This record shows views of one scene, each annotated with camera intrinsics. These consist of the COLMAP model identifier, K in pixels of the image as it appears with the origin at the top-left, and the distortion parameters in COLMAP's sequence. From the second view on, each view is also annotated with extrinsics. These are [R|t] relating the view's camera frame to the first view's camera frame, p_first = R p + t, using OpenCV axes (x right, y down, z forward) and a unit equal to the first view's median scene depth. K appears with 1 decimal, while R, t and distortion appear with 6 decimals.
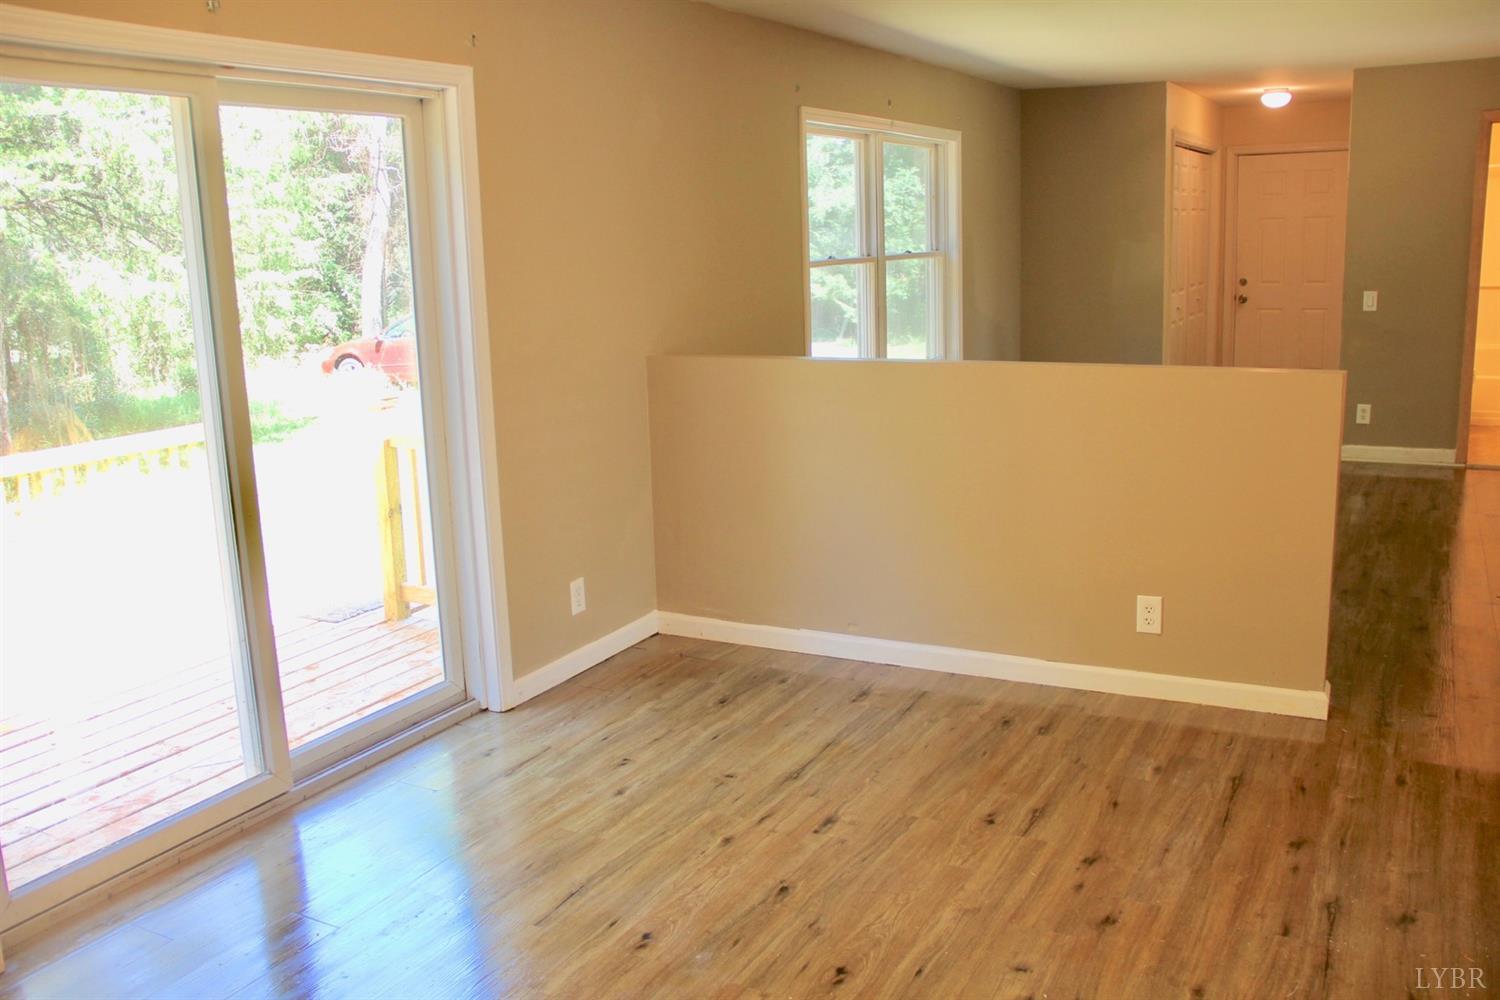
lens RADIAL K [[1297.9, 0, 747.6], [0, 1297.9, 496.6], [0, 0, 1]] dist [-0.155467, 0.132305]
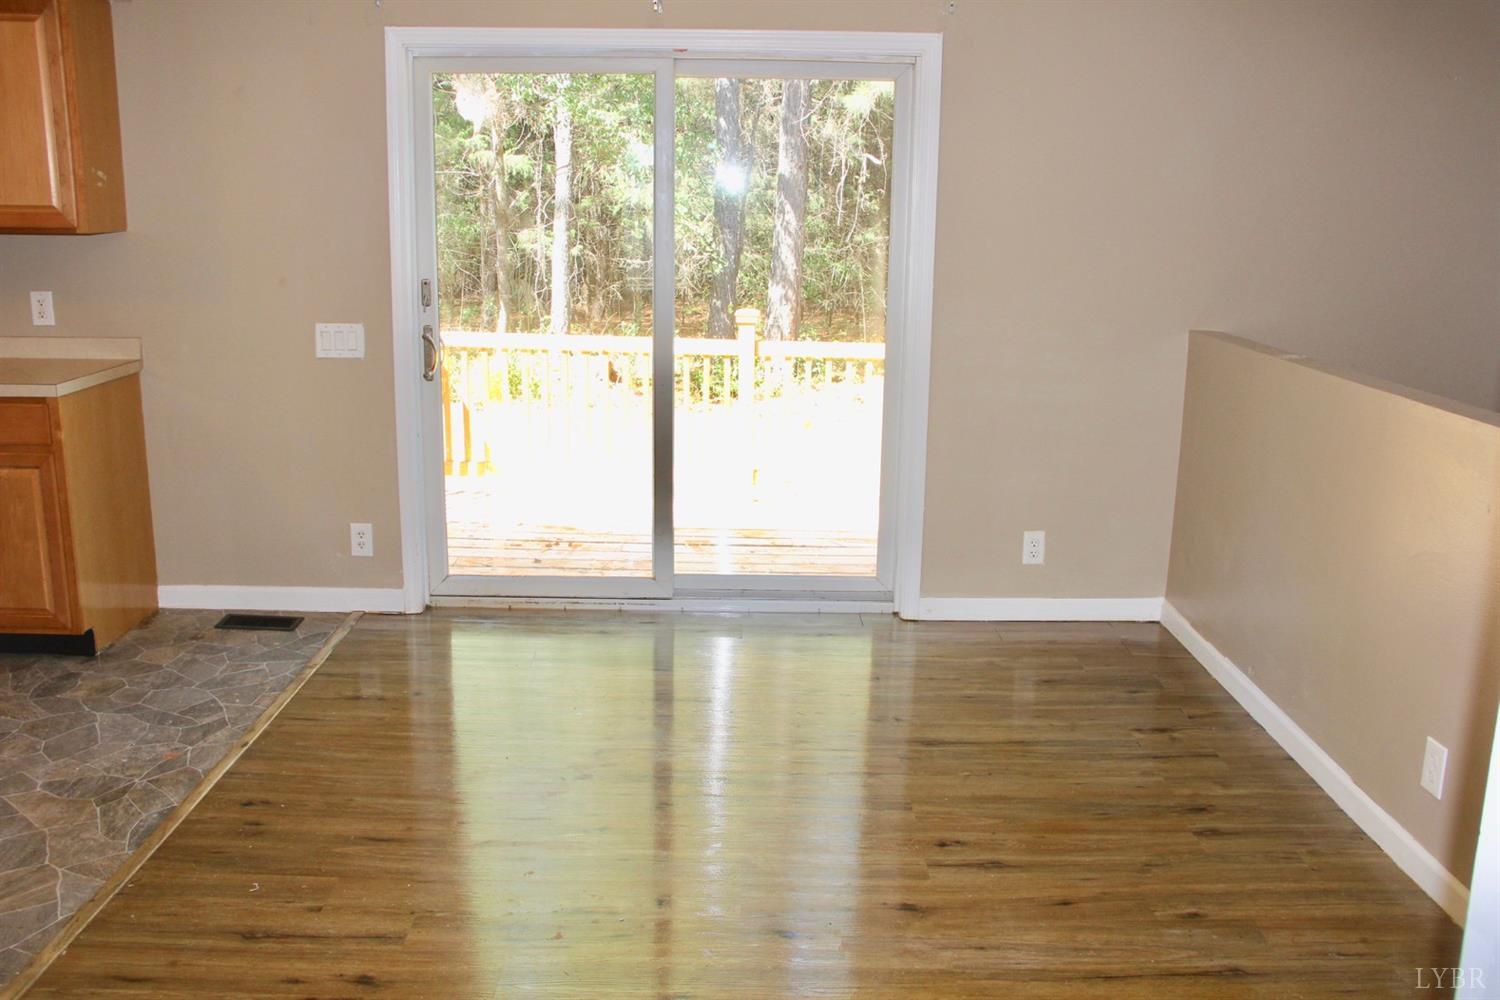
lens RADIAL K [[1297.9, 0, 748.1], [0, 1297.9, 499.3], [0, 0, 1]] dist [-0.155467, 0.132305]
pose [[0.487038, 0.238315, -0.840238, 0.699317], [-0.203575, 0.966529, 0.156134, -0.084497], [0.849324, 0.095008, 0.519251, 0.317451]]
